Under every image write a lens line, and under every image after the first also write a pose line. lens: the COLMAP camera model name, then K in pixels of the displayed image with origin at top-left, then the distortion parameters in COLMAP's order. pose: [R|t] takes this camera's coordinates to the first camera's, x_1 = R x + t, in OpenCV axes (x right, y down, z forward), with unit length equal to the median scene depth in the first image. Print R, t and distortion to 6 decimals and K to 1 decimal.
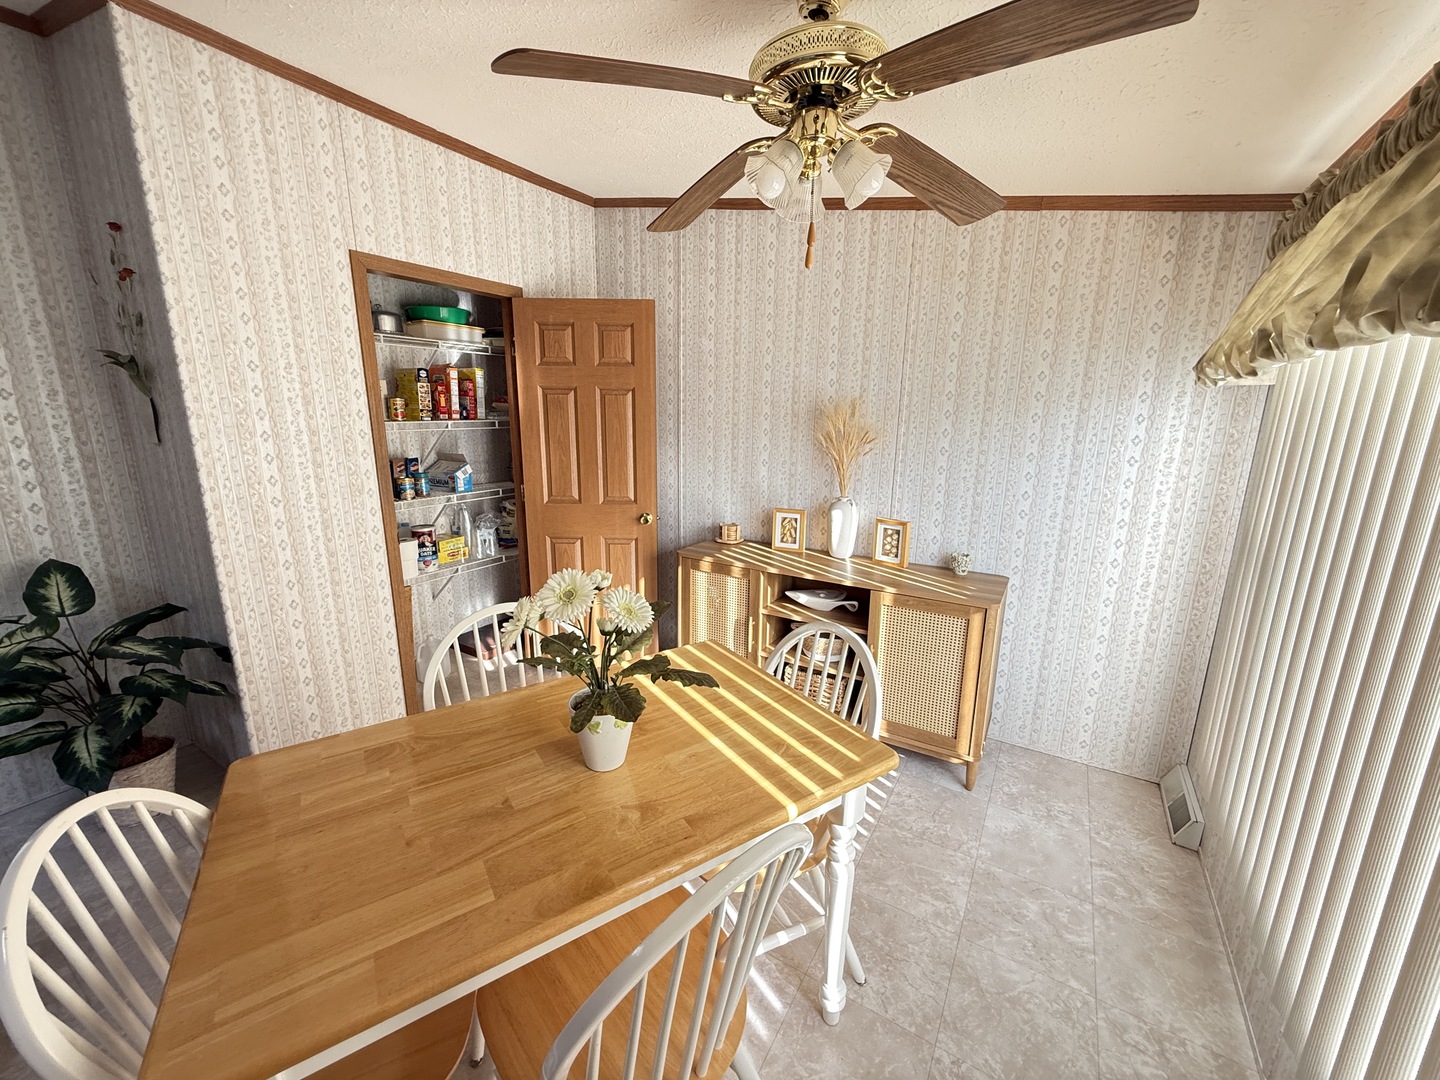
lens RADIAL K [[572.1, 0, 715.8], [0, 572.1, 539.4], [0, 0, 1]] dist [-0.000417, -0.000032]
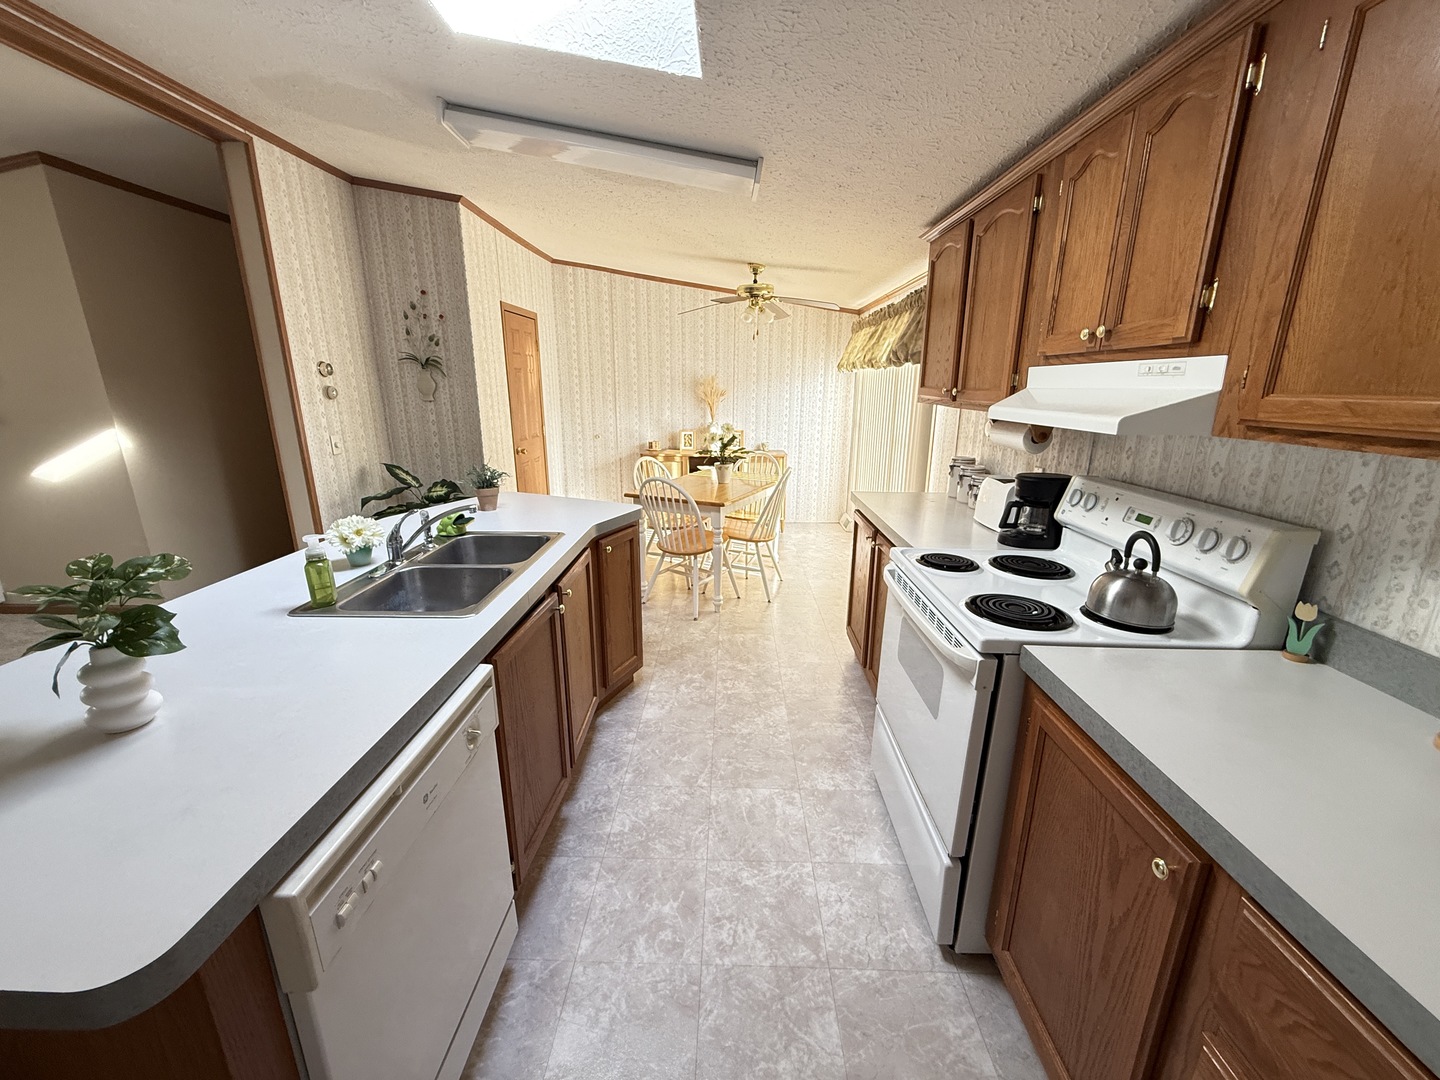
lens RADIAL K [[572.1, 0, 715.8], [0, 572.1, 539.4], [0, 0, 1]] dist [-0.000417, -0.000032]
pose [[0.868443, -0.137806, 0.476252, -0.857117], [0.115281, 0.990394, 0.076360, 0.201651], [-0.482200, -0.011412, 0.875987, -0.902770]]
